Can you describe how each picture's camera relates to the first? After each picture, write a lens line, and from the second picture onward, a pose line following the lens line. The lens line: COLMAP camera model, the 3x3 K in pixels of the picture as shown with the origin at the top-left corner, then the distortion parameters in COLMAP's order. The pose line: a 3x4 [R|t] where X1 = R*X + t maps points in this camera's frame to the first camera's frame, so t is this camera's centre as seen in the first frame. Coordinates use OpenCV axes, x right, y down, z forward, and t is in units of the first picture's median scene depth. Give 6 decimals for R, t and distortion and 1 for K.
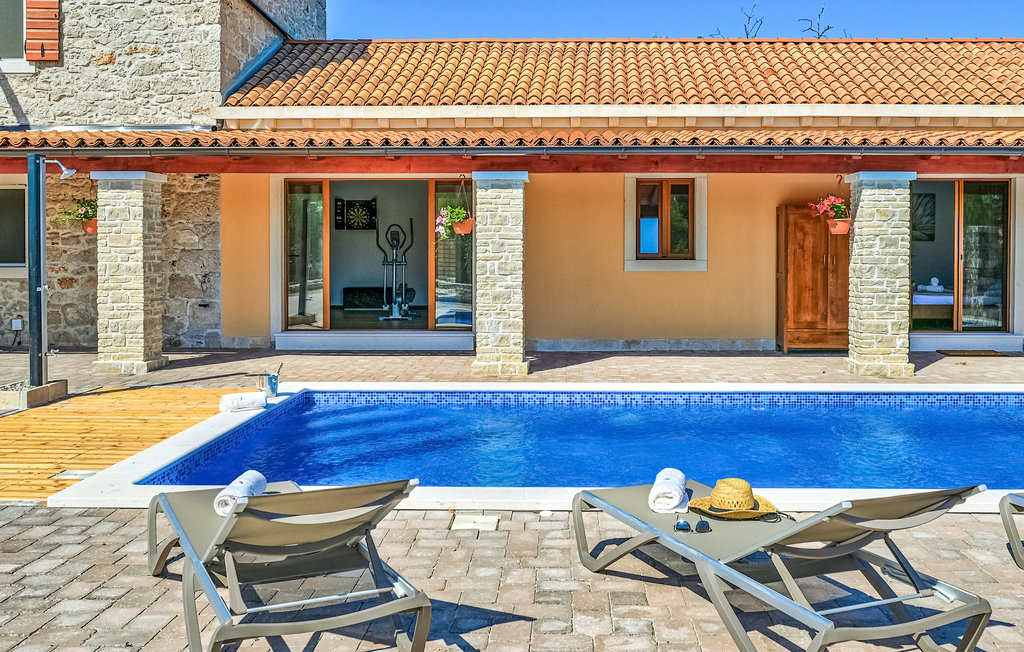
lens RADIAL K [[1066.1, 0, 512.0], [0, 1066.1, 326.0], [0, 0, 1]] dist [-0.192892, 0.012393]
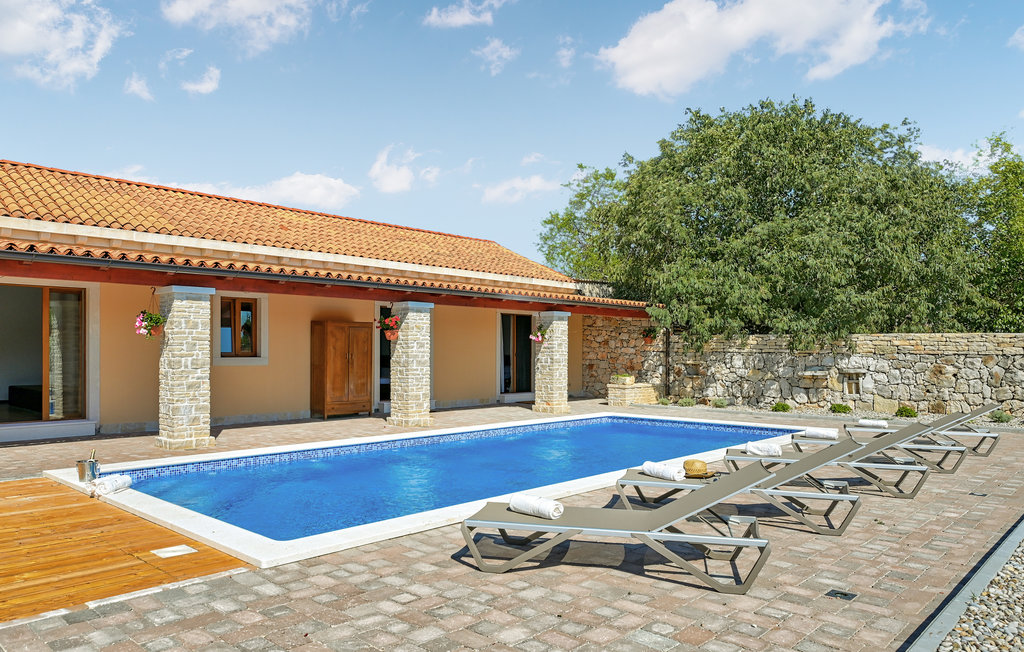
lens RADIAL K [[750.7, 0, 512.3], [0, 750.7, 362.0], [0, 0, 1]] dist [0.301158, -0.000467]
pose [[0.703070, -0.003422, 0.711112, -0.409718], [0.041378, 0.998491, -0.036106, -0.006204], [-0.709916, 0.054810, 0.702151, 0.072440]]
